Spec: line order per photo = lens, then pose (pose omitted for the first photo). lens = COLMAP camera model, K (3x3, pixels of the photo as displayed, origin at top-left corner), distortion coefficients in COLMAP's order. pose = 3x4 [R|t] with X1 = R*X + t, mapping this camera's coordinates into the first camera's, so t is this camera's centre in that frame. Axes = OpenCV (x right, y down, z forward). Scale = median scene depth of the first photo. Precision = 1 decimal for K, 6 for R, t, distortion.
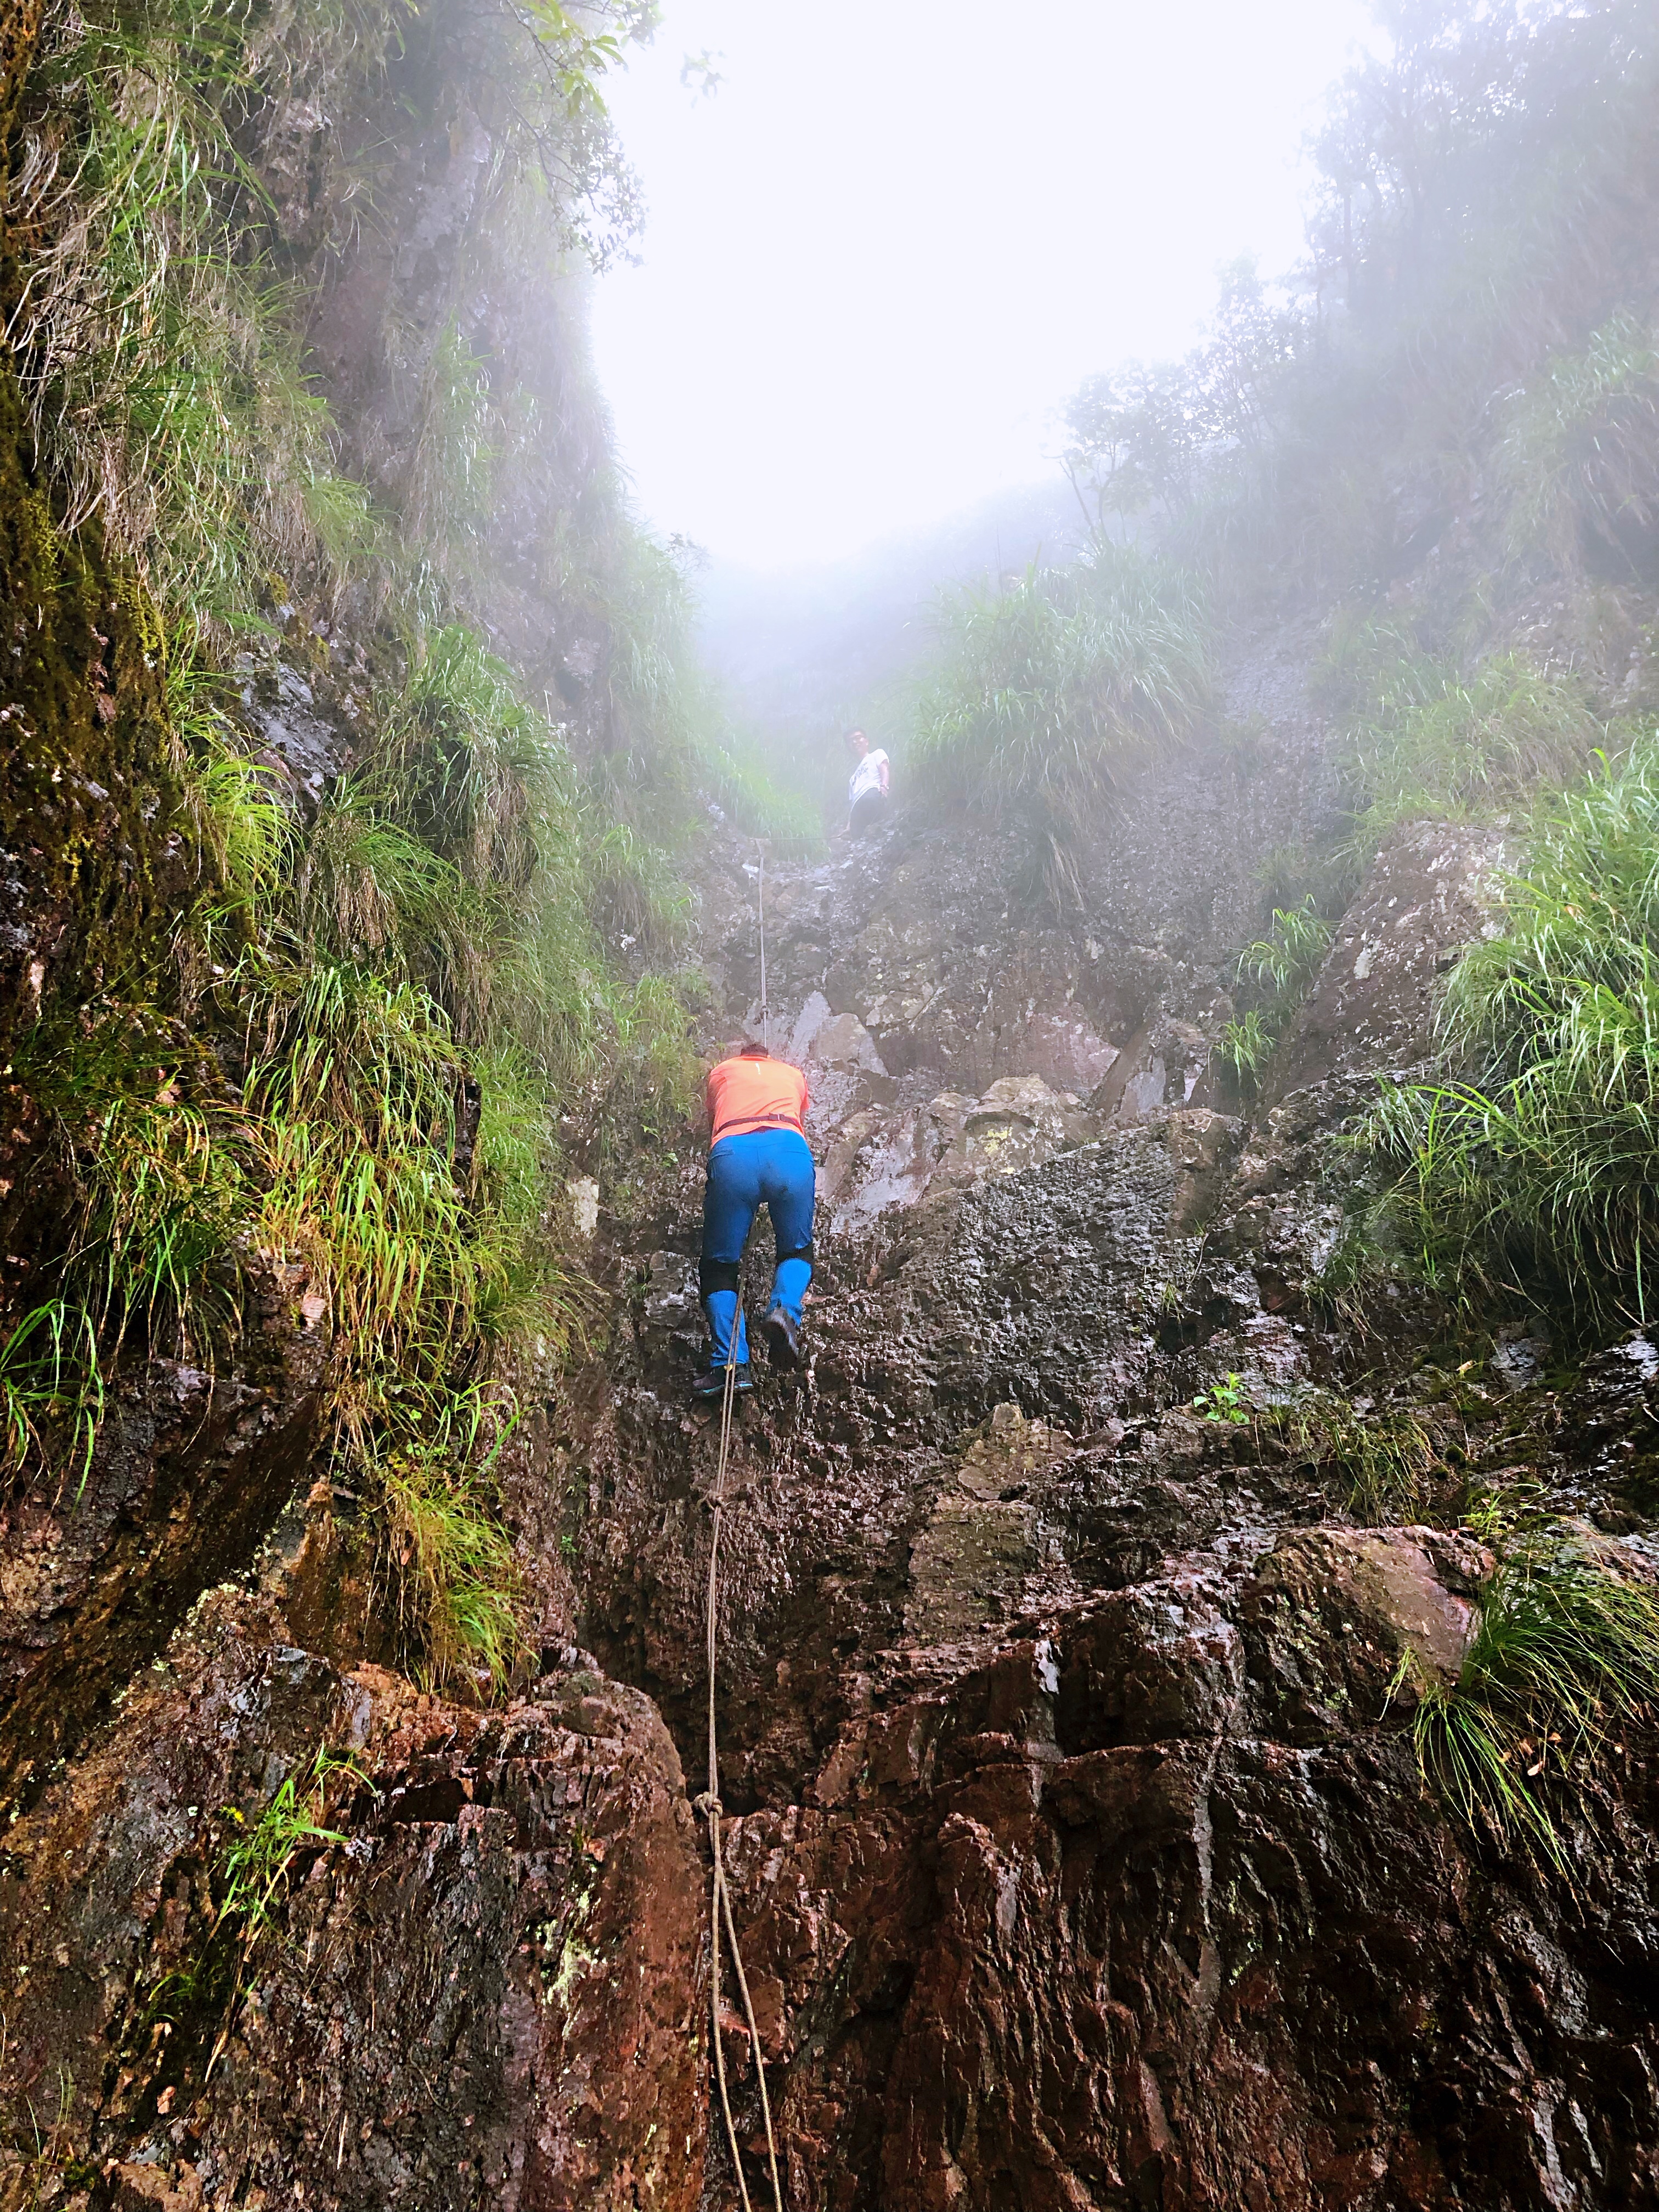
lens RADIAL K [[1808.8, 0, 836.2], [0, 1808.8, 1097.0], [0, 0, 1]] dist [0.027611, -0.020887]
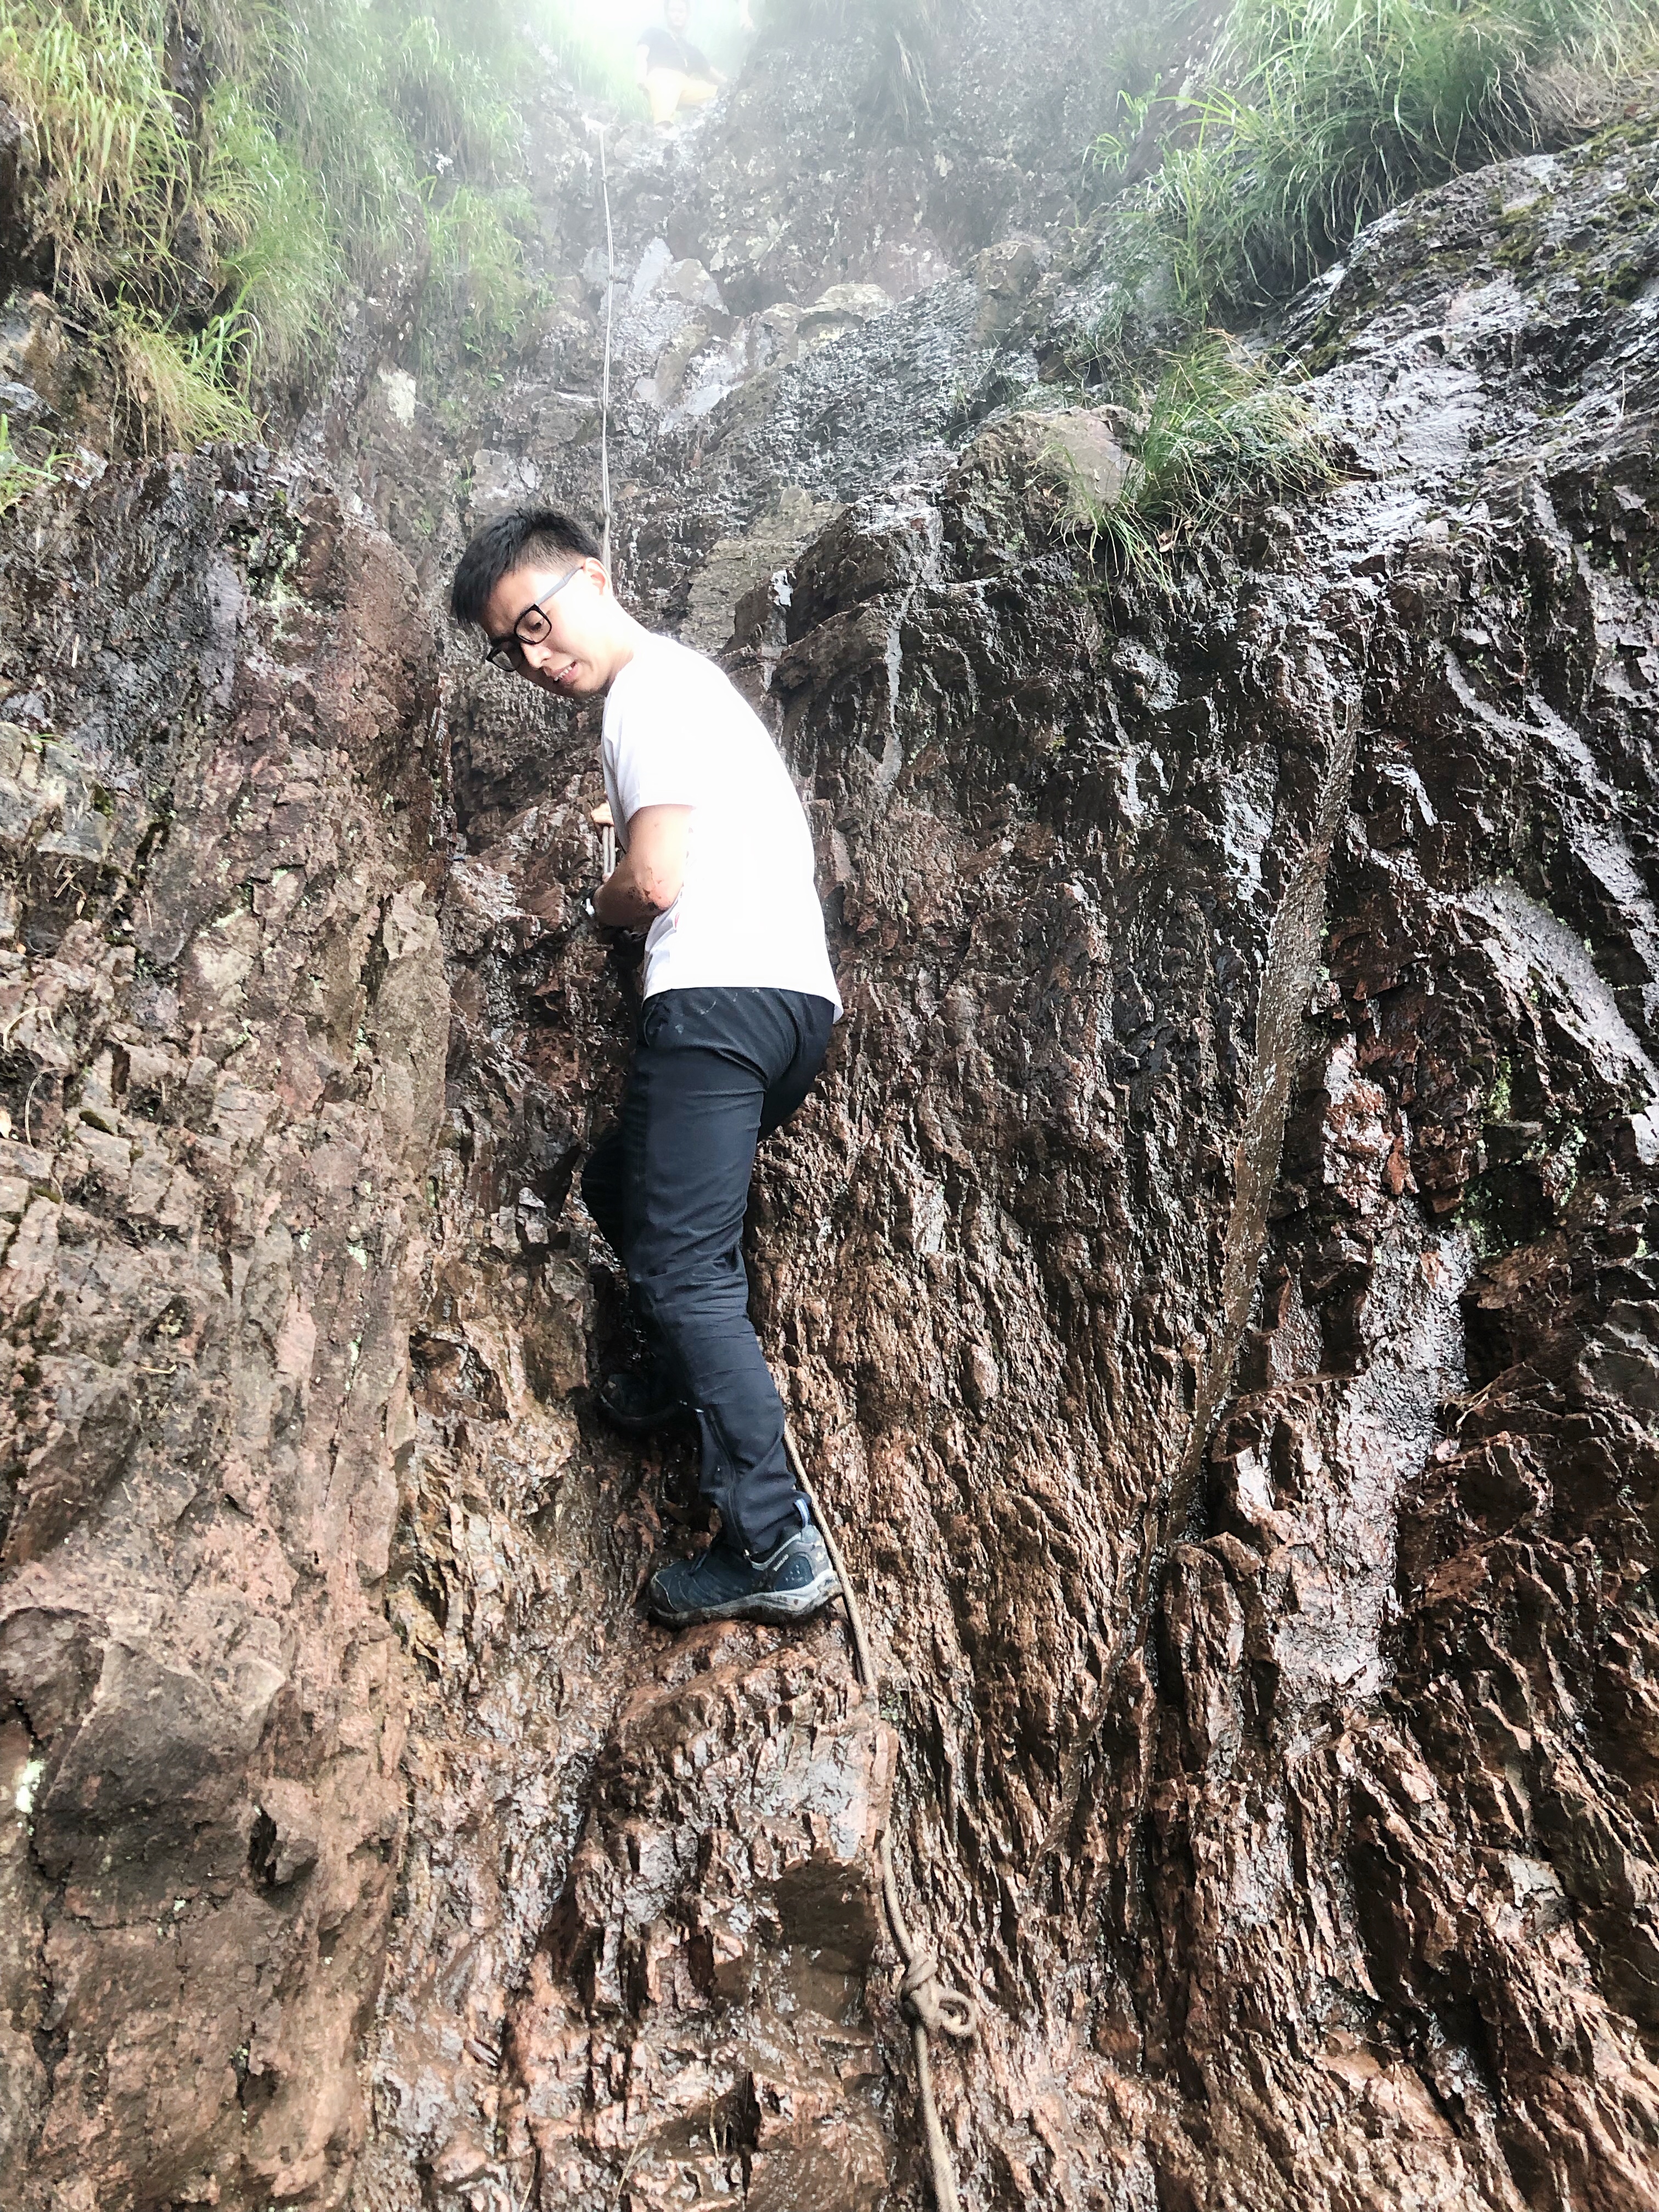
lens RADIAL K [[1808.8, 0, 843.9], [0, 1808.8, 1092.7], [0, 0, 1]] dist [0.027611, -0.020887]
pose [[0.998478, -0.035961, 0.041807, 0.097310], [0.021941, 0.954596, 0.297094, 0.281501], [-0.050593, -0.295724, 0.953933, -0.142370]]
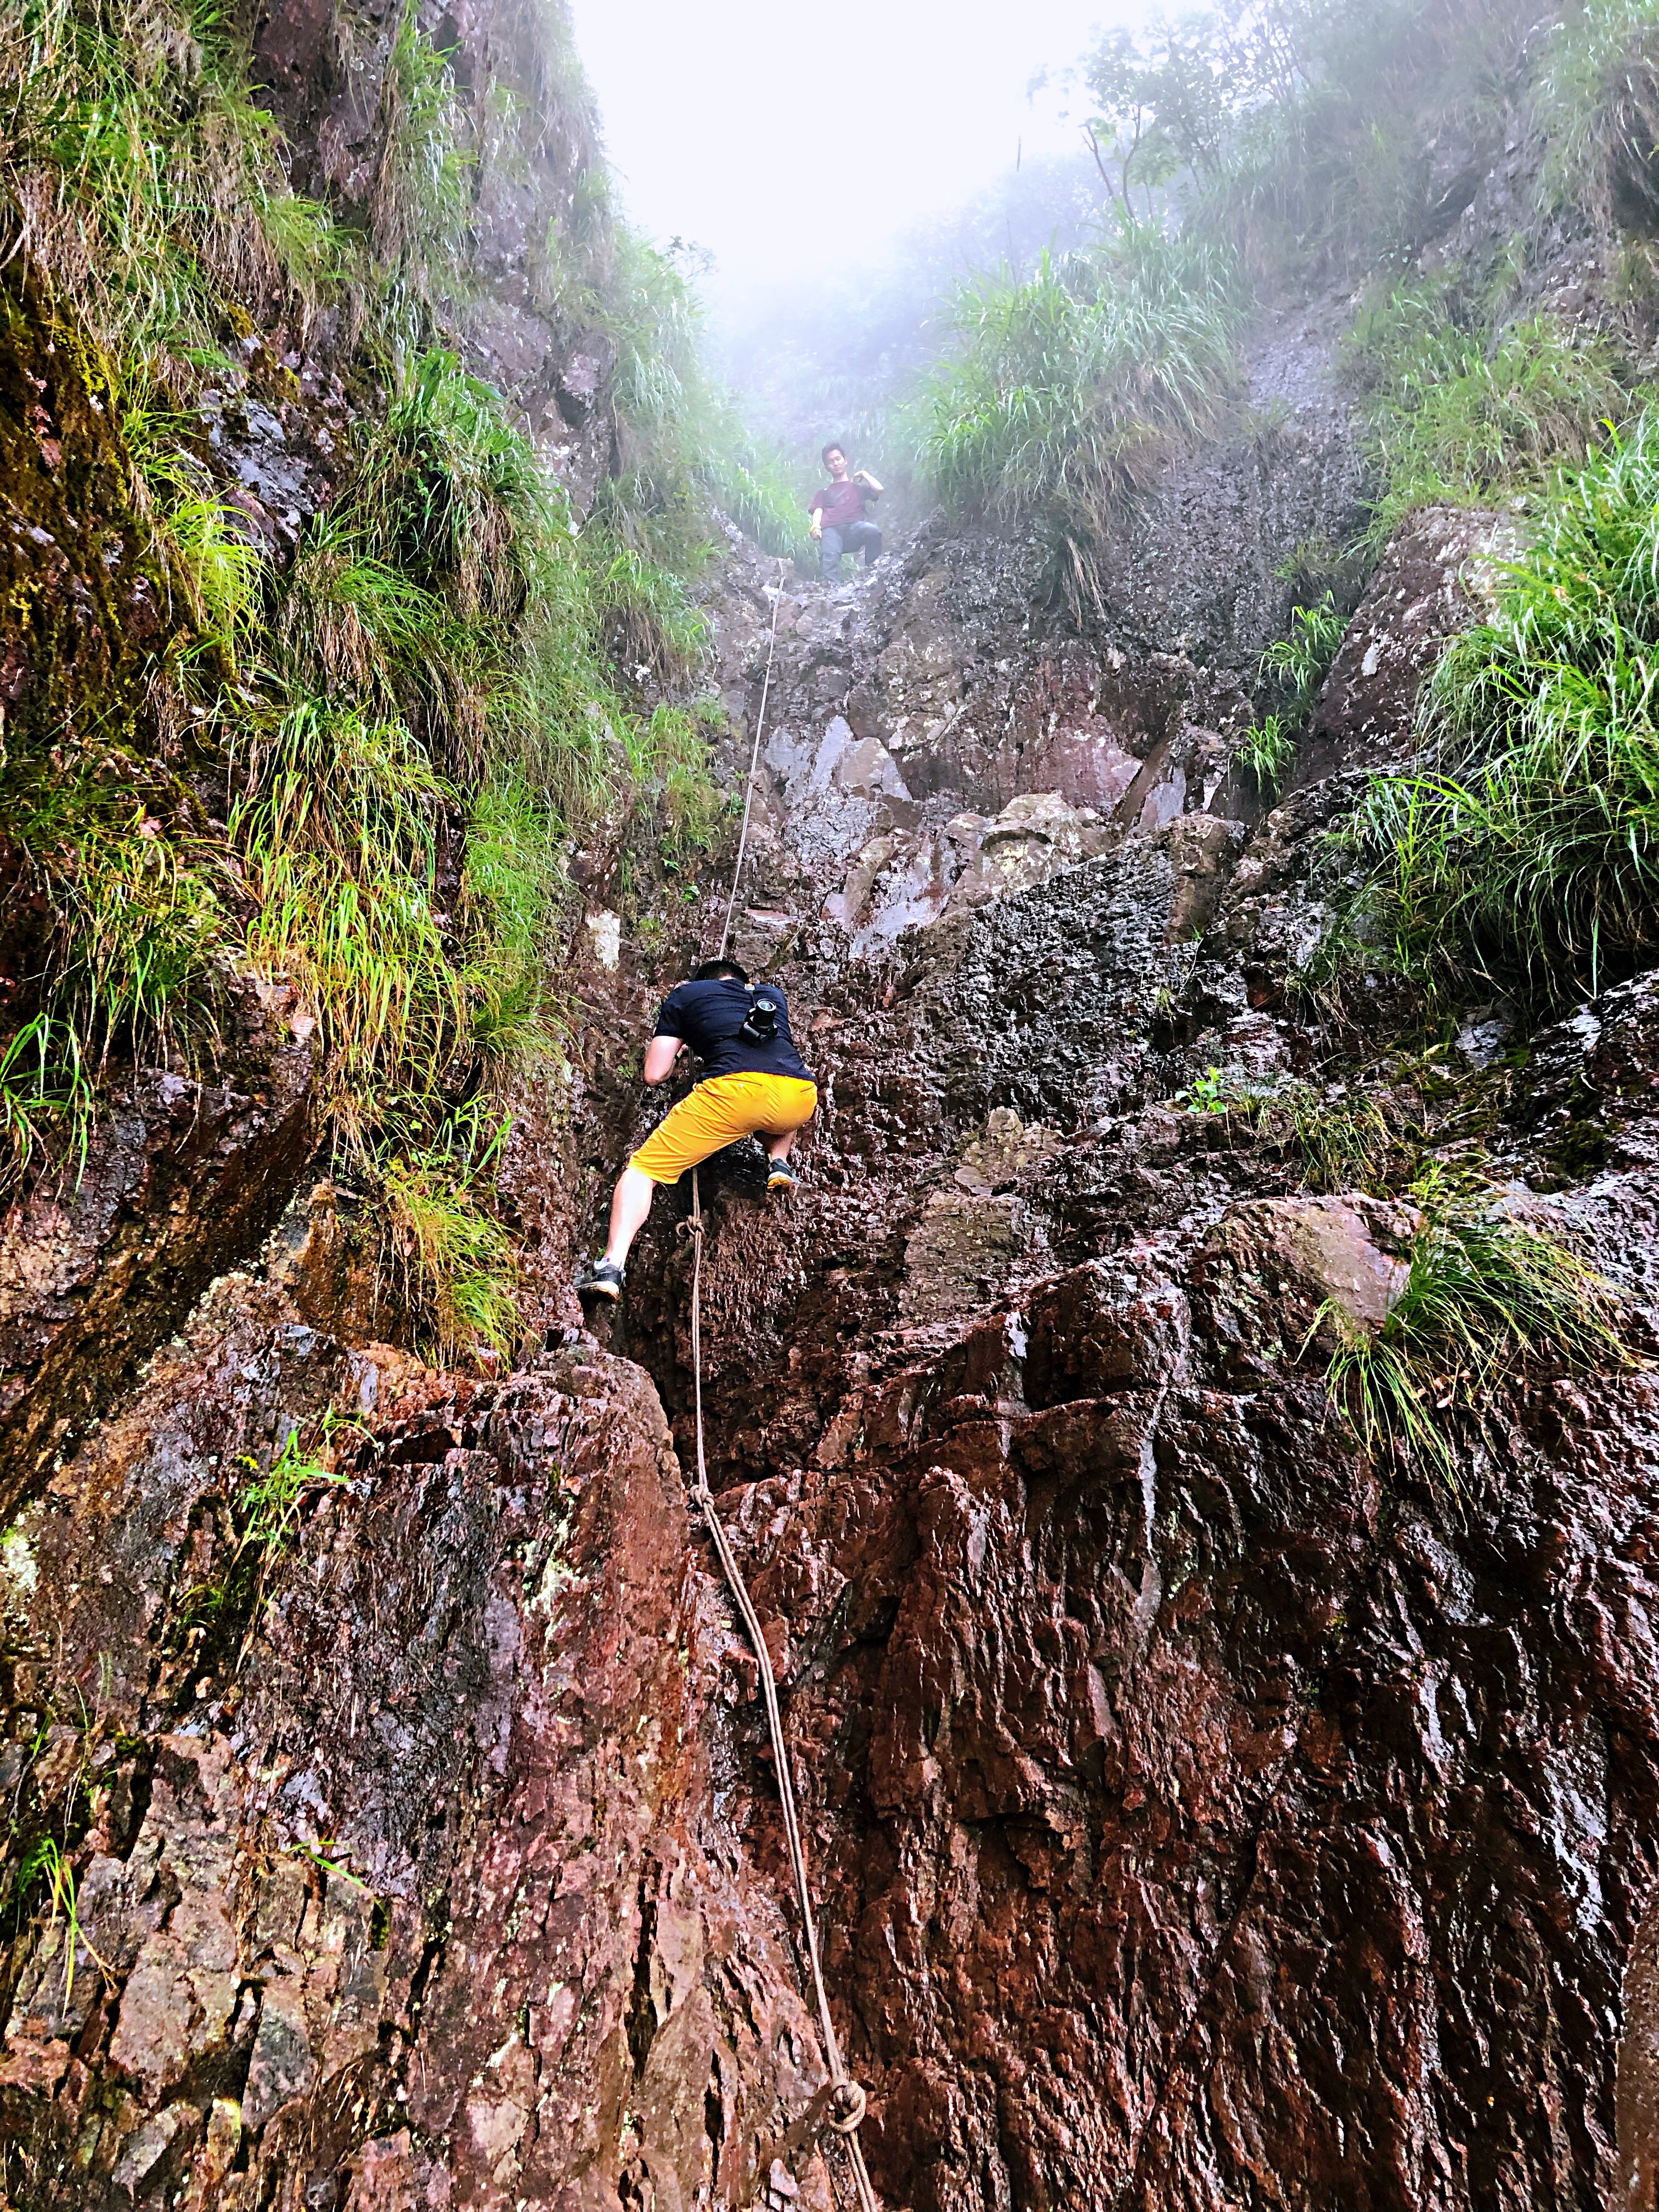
lens RADIAL K [[1808.8, 0, 832.7], [0, 1808.8, 1098.2], [0, 0, 1]] dist [0.027611, -0.020887]
pose [[0.998561, -0.036764, -0.039051, 0.053974], [0.042096, 0.988400, 0.145922, 0.012285], [0.033233, -0.147356, 0.988525, -0.048285]]
